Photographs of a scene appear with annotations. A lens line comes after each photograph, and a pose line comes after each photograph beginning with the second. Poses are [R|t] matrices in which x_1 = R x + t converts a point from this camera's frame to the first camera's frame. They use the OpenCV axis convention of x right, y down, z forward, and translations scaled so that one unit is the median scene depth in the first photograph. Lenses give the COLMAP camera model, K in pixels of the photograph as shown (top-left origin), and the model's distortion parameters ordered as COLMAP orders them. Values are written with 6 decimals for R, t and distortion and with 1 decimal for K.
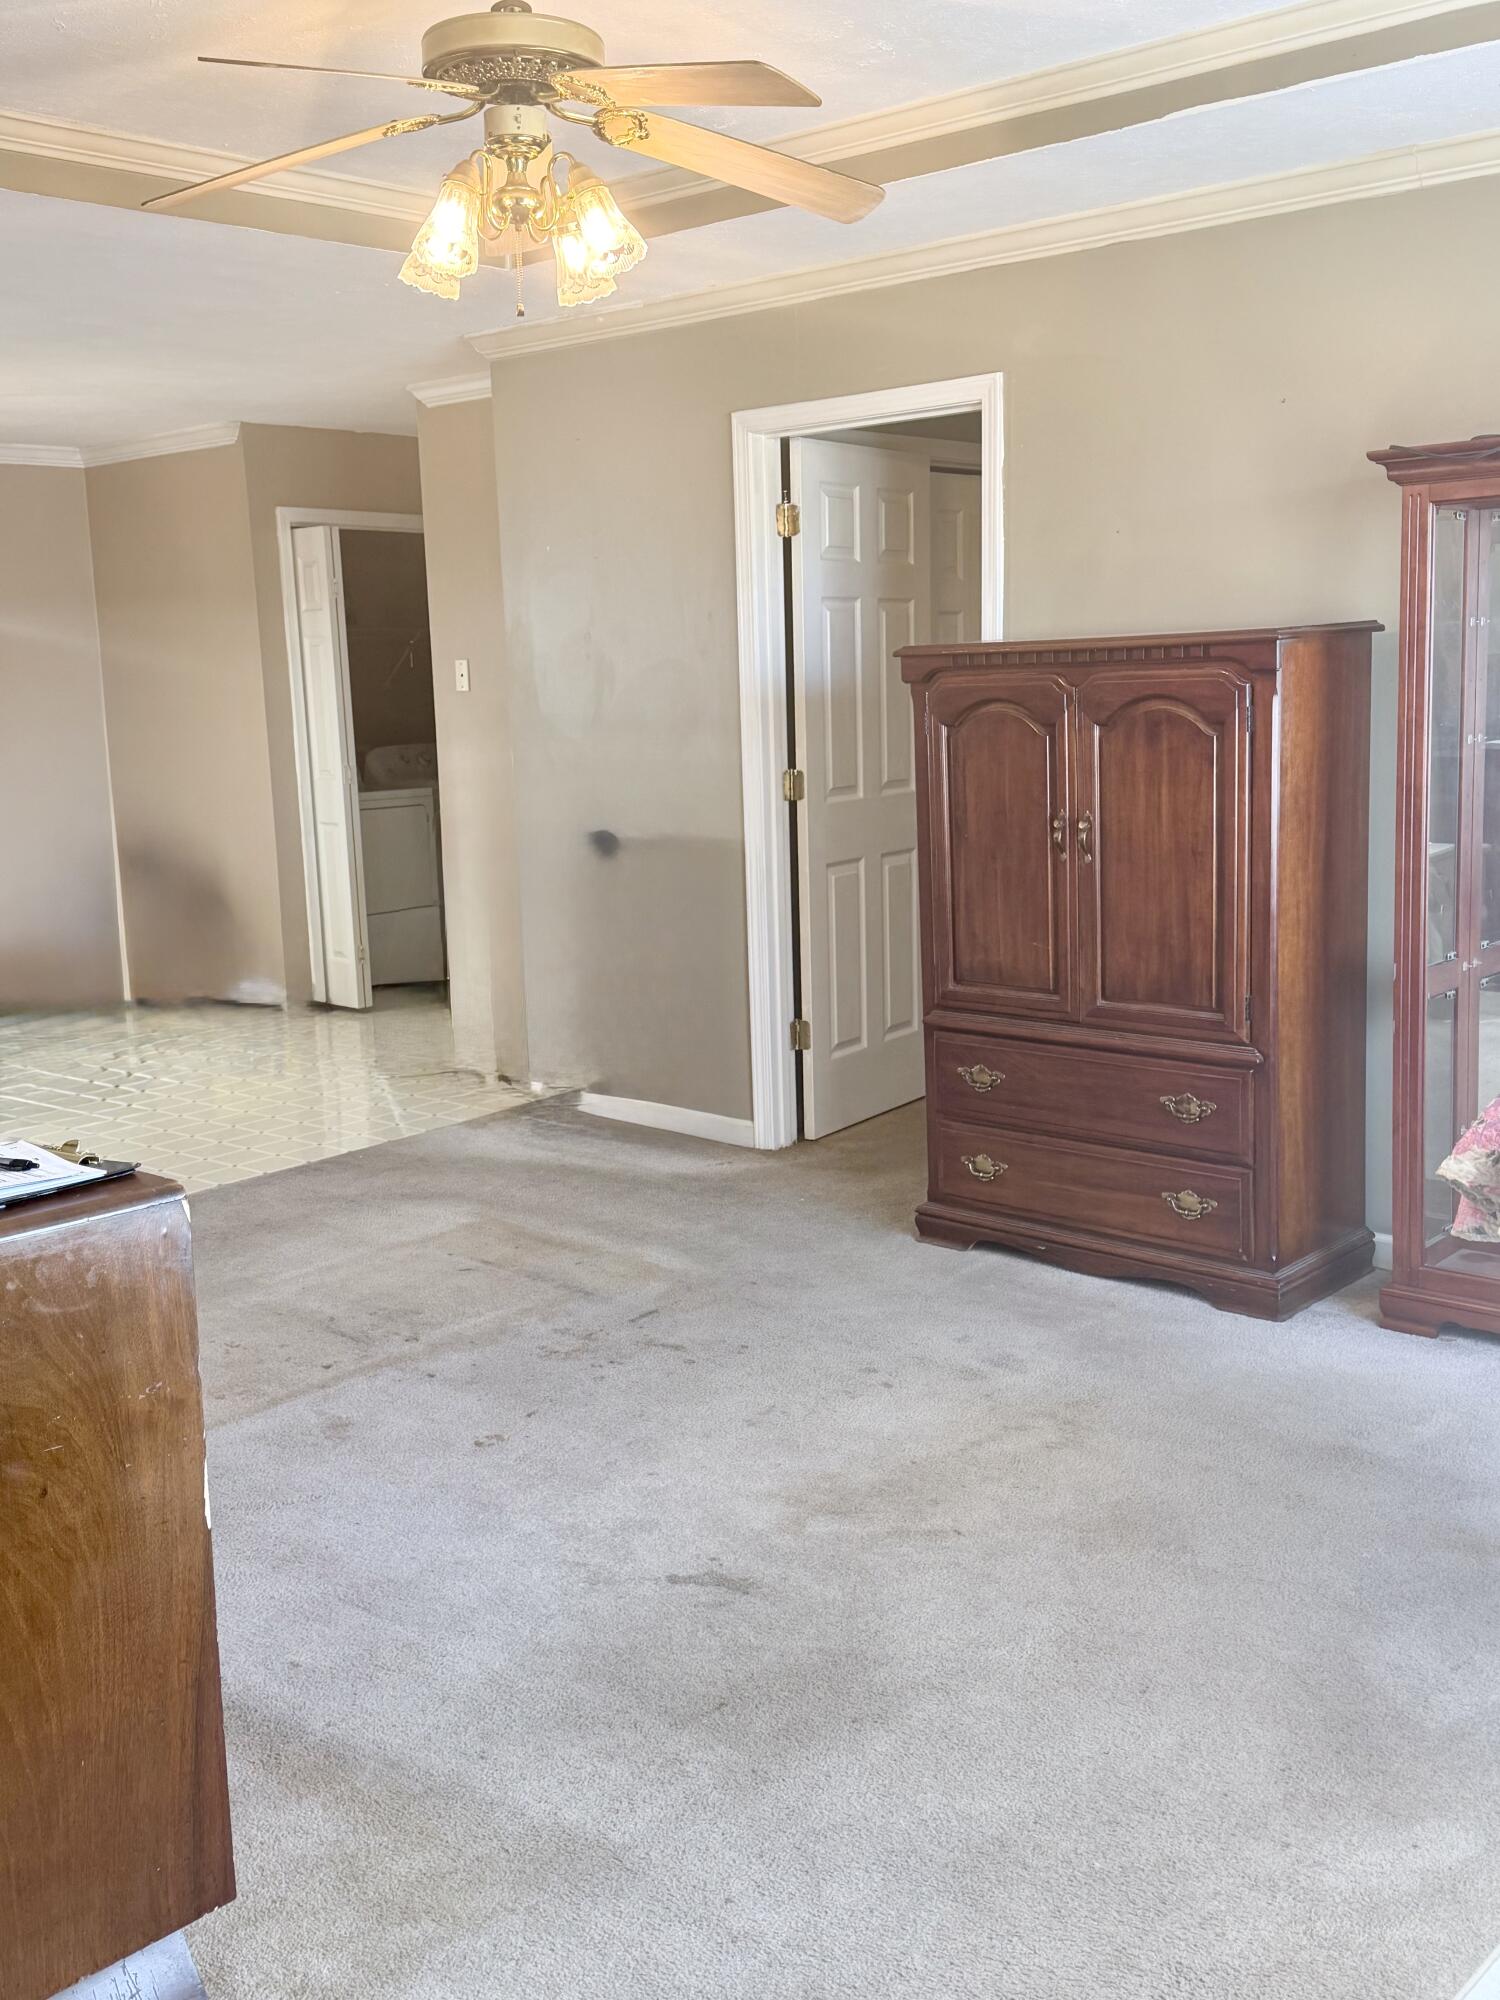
lens RADIAL K [[1961.7, 0, 747.4], [0, 1961.7, 1004.3], [0, 0, 1]] dist [0.077797, 0.000000]
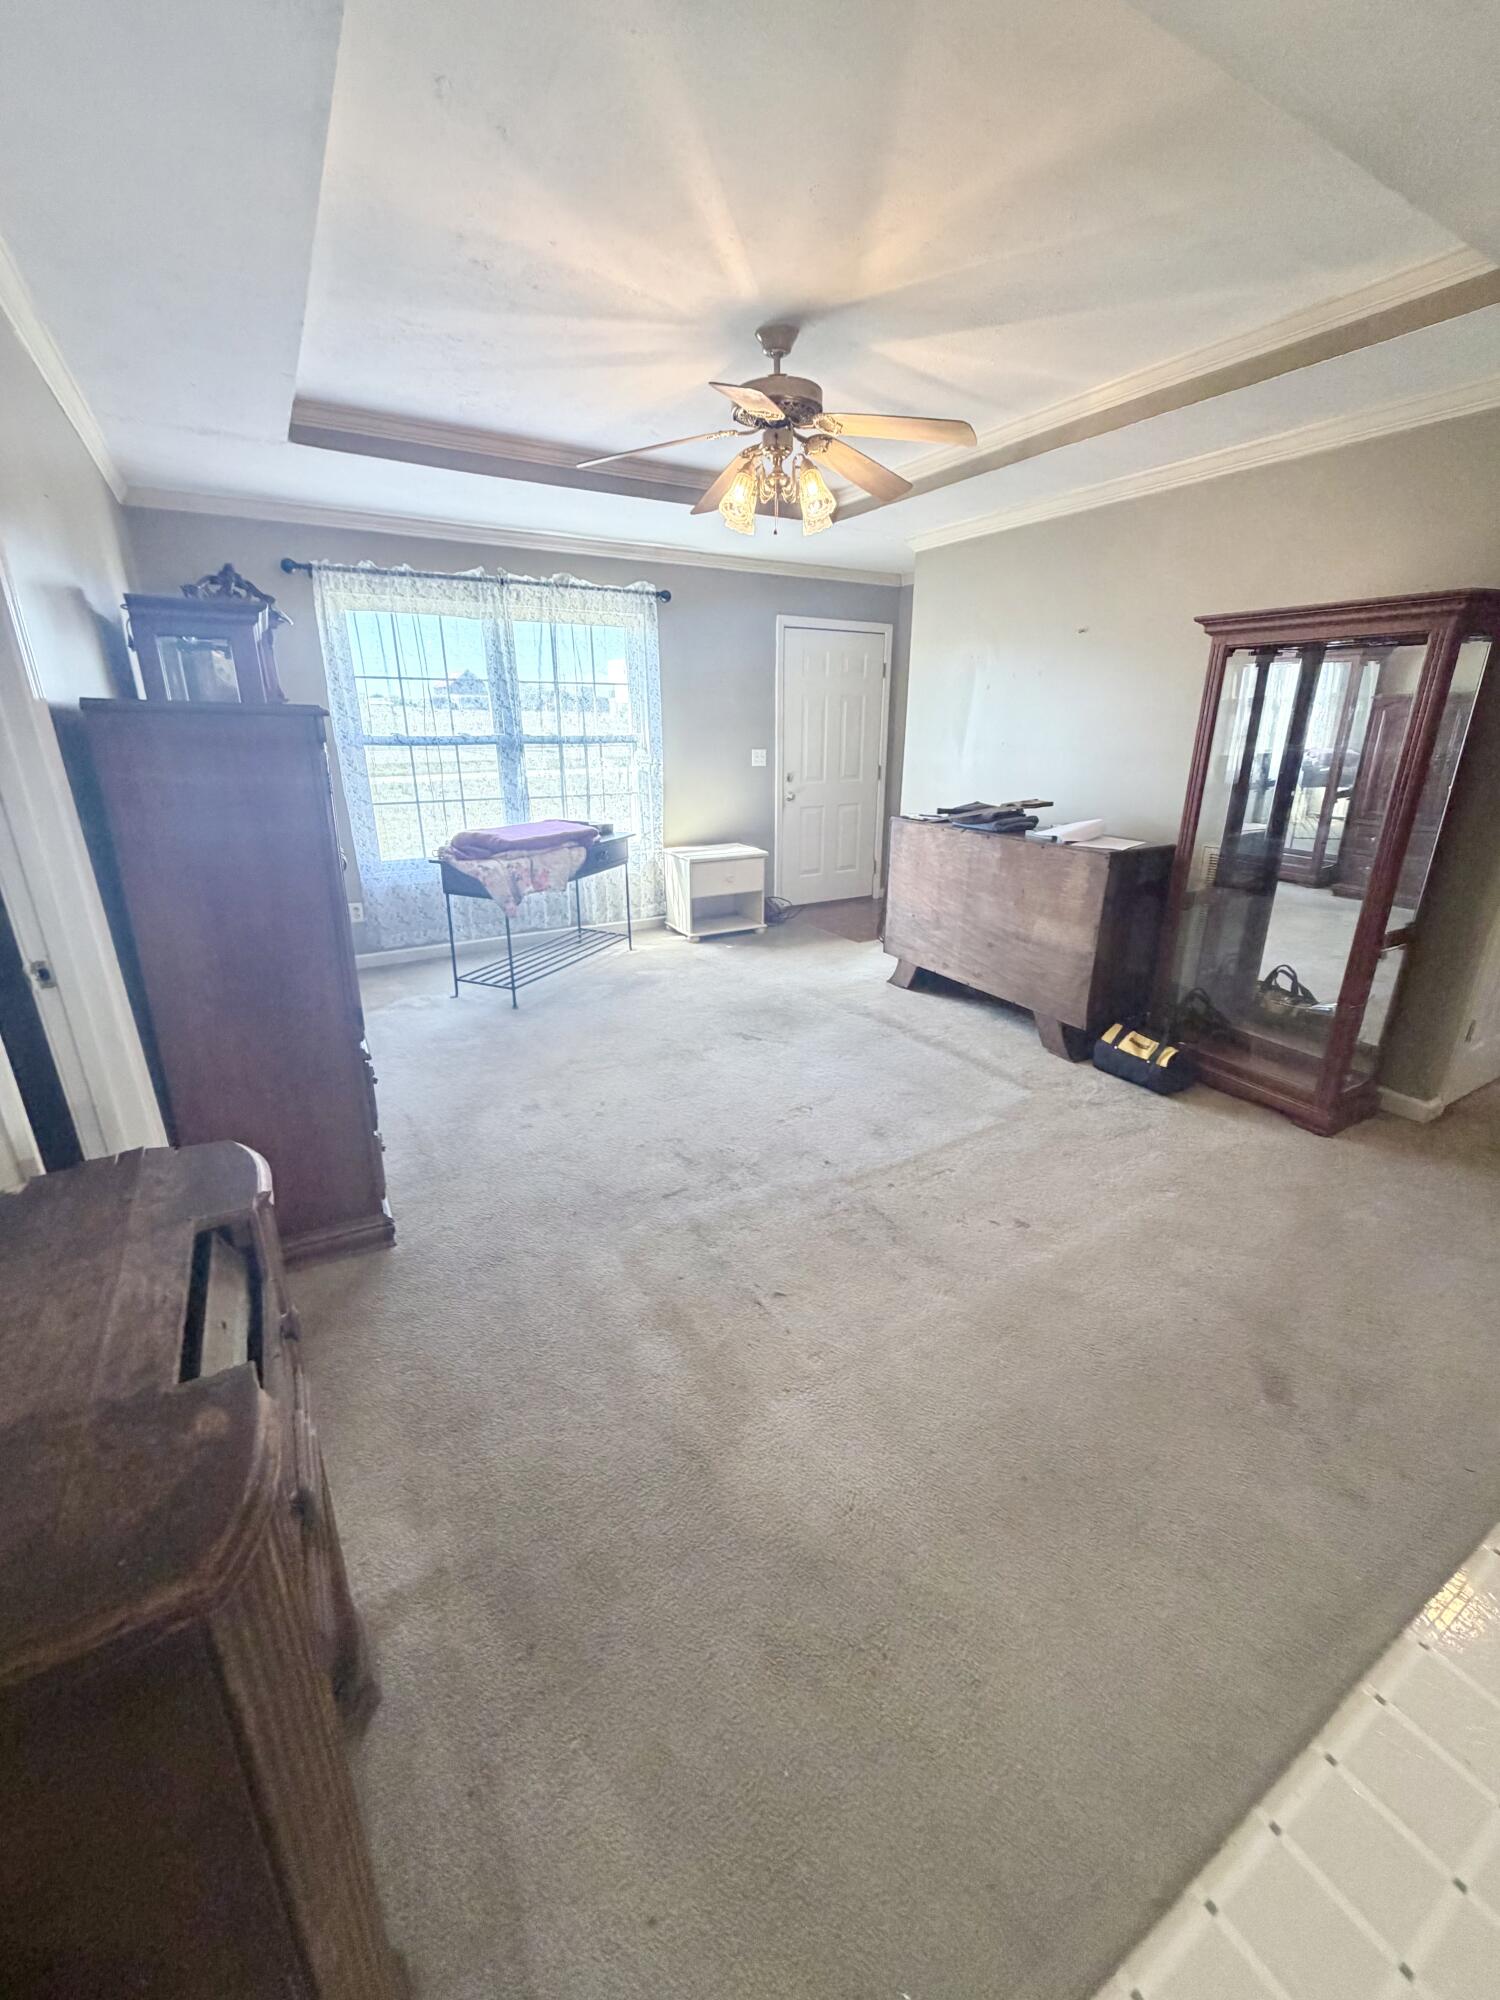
lens RADIAL K [[795.1, 0, 752.4], [0, 795.1, 991.5], [0, 0, 1]] dist [-0.000397, -0.000452]
pose [[-0.952431, -0.068887, 0.296867, -0.287445], [0.080080, 0.883316, 0.461888, -0.250019], [-0.294045, 0.463689, -0.835781, 1.500057]]
